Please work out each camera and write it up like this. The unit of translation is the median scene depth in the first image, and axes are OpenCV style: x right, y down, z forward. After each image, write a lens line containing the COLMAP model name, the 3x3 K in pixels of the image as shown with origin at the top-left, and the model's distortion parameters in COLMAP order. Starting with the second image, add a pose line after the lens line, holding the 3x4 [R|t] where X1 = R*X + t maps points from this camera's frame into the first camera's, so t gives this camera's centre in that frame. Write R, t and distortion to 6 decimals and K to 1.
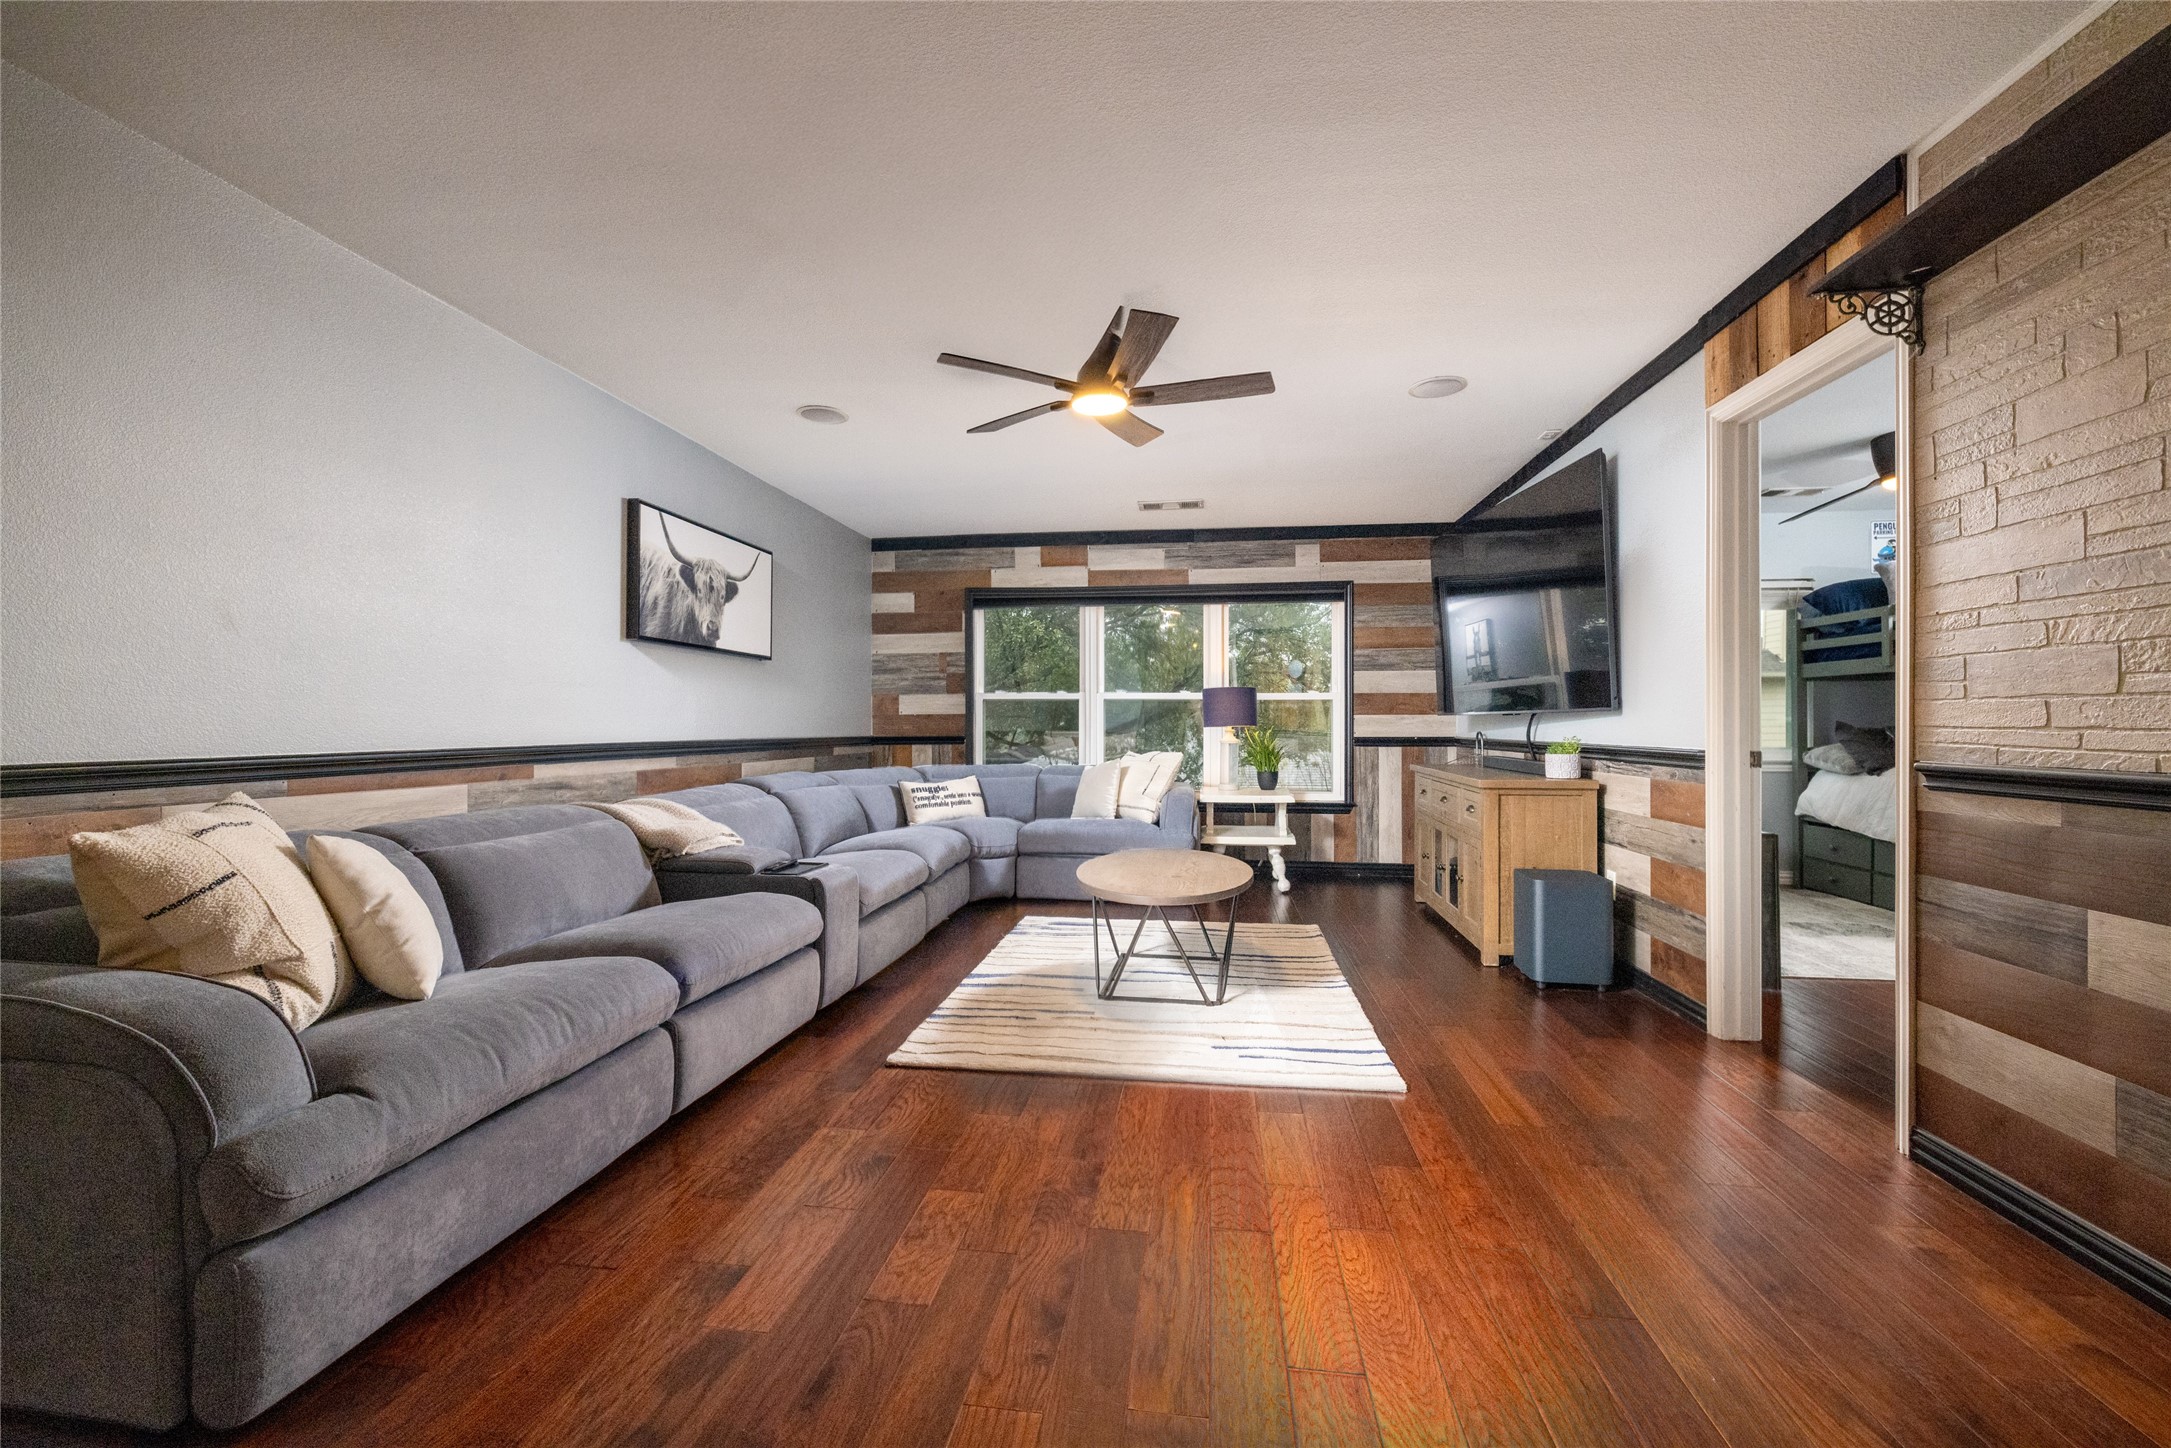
lens RADIAL K [[920.4, 0, 1075.1], [0, 920.4, 721.5], [0, 0, 1]] dist [-0.001348, -0.000221]
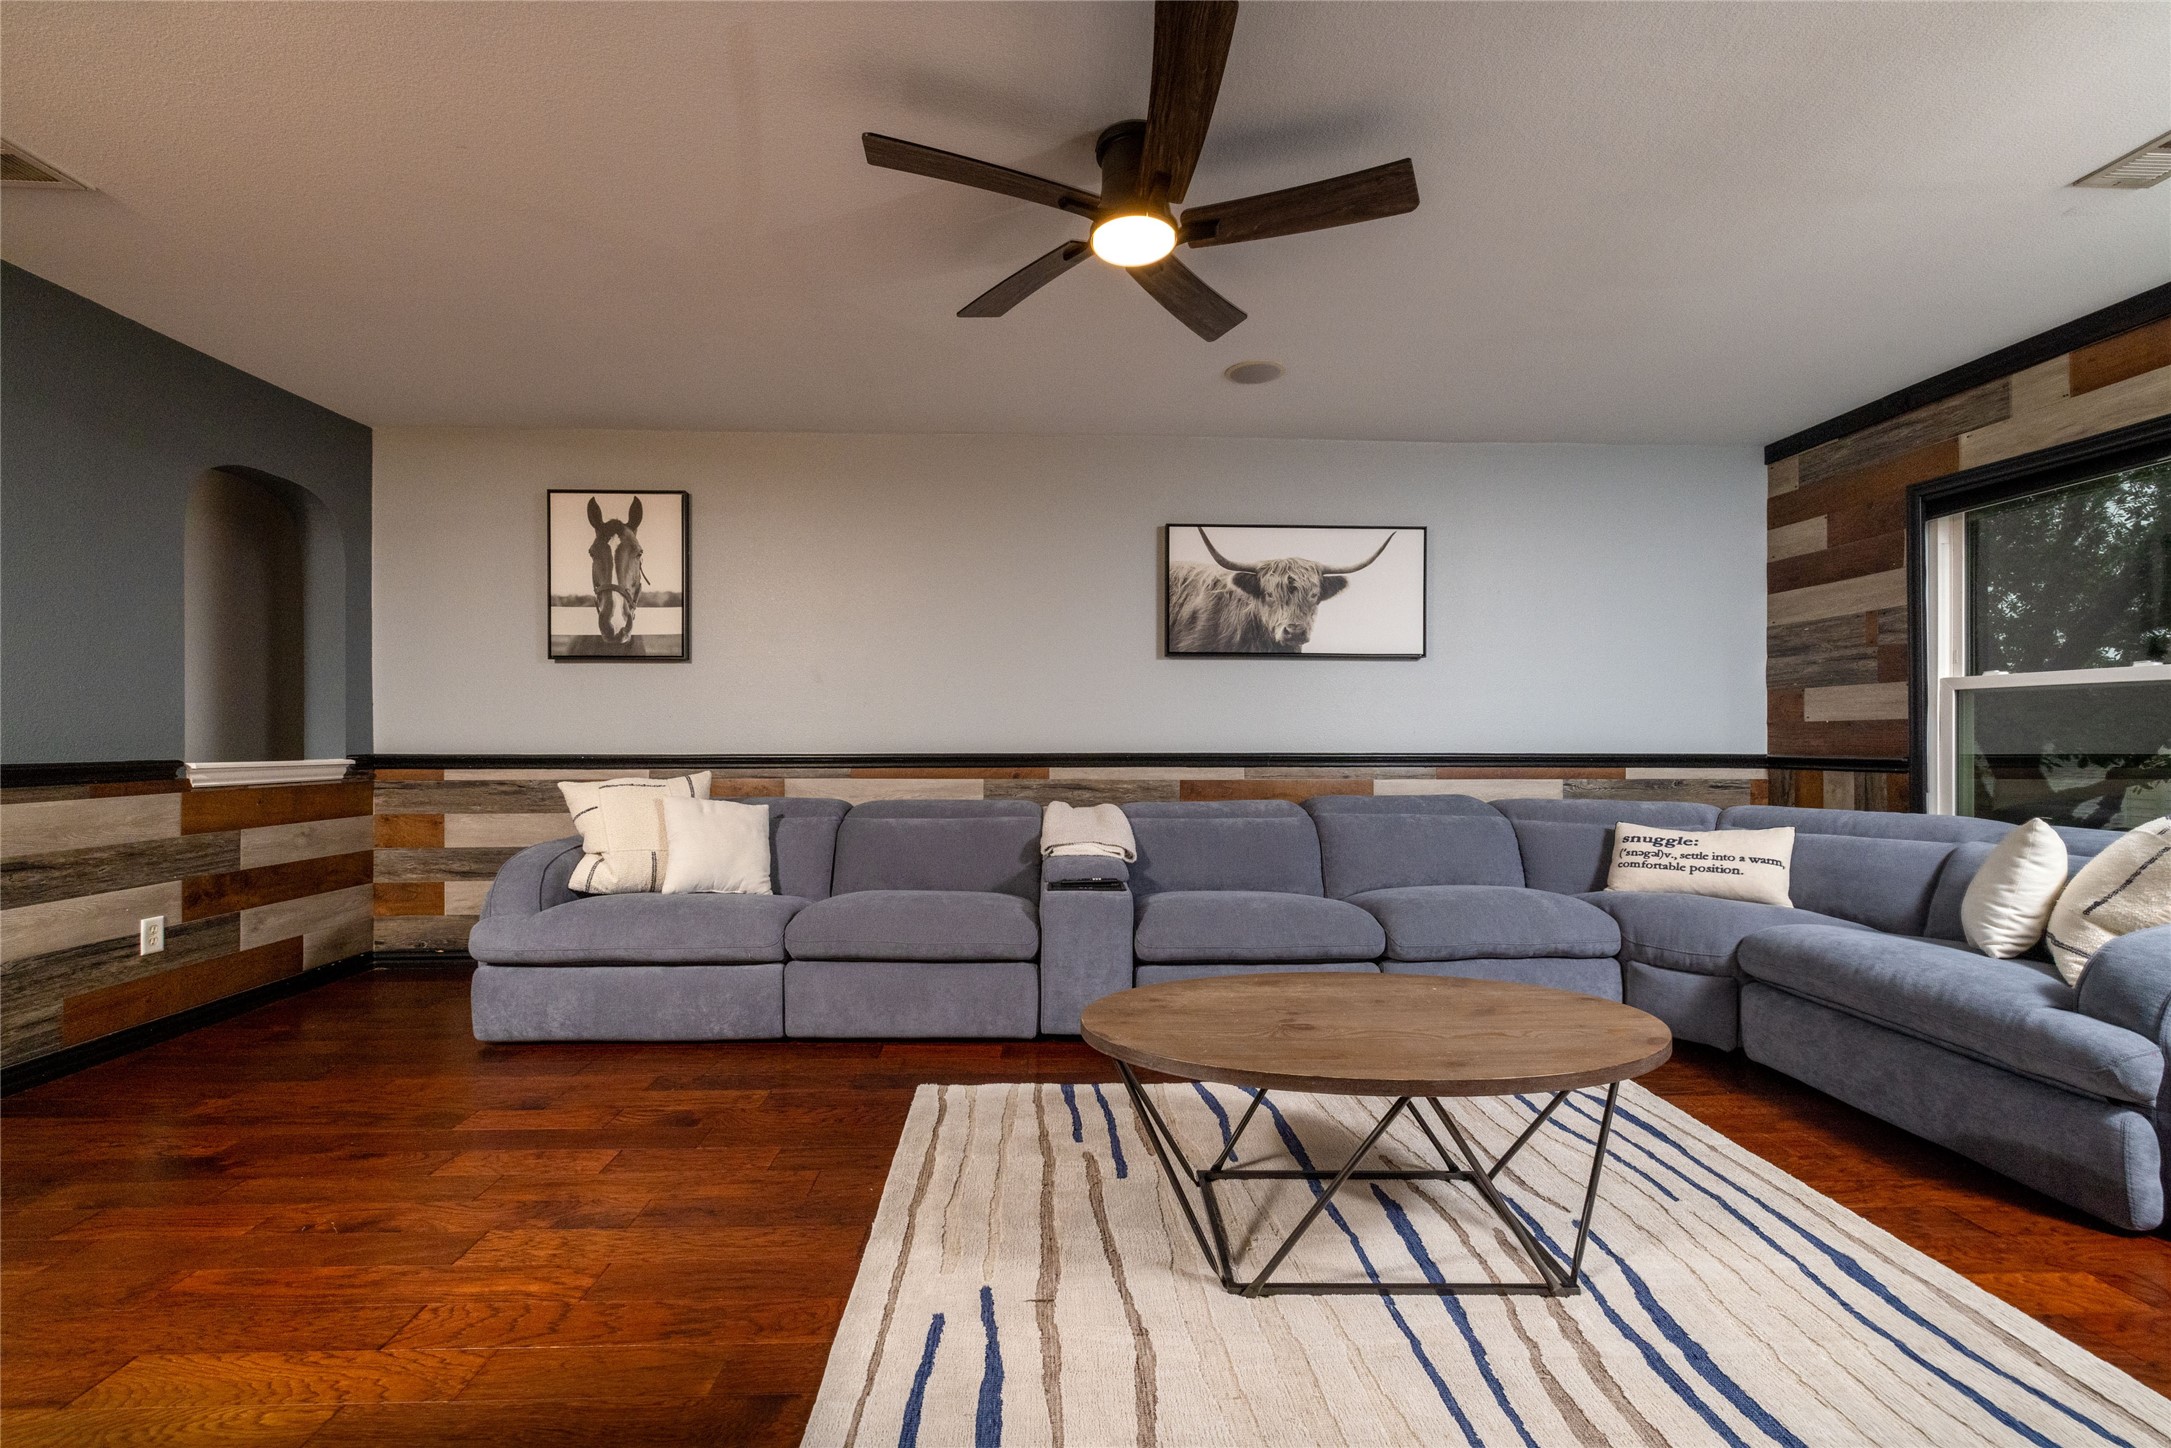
lens RADIAL K [[920.4, 0, 1077.4], [0, 920.4, 731.5], [0, 0, 1]] dist [-0.001348, -0.000221]
pose [[0.177801, -0.004503, -0.984056, 0.468564], [0.000136, 0.999990, -0.004551, 0.003117], [0.984066, 0.000676, 0.177800, 0.606808]]
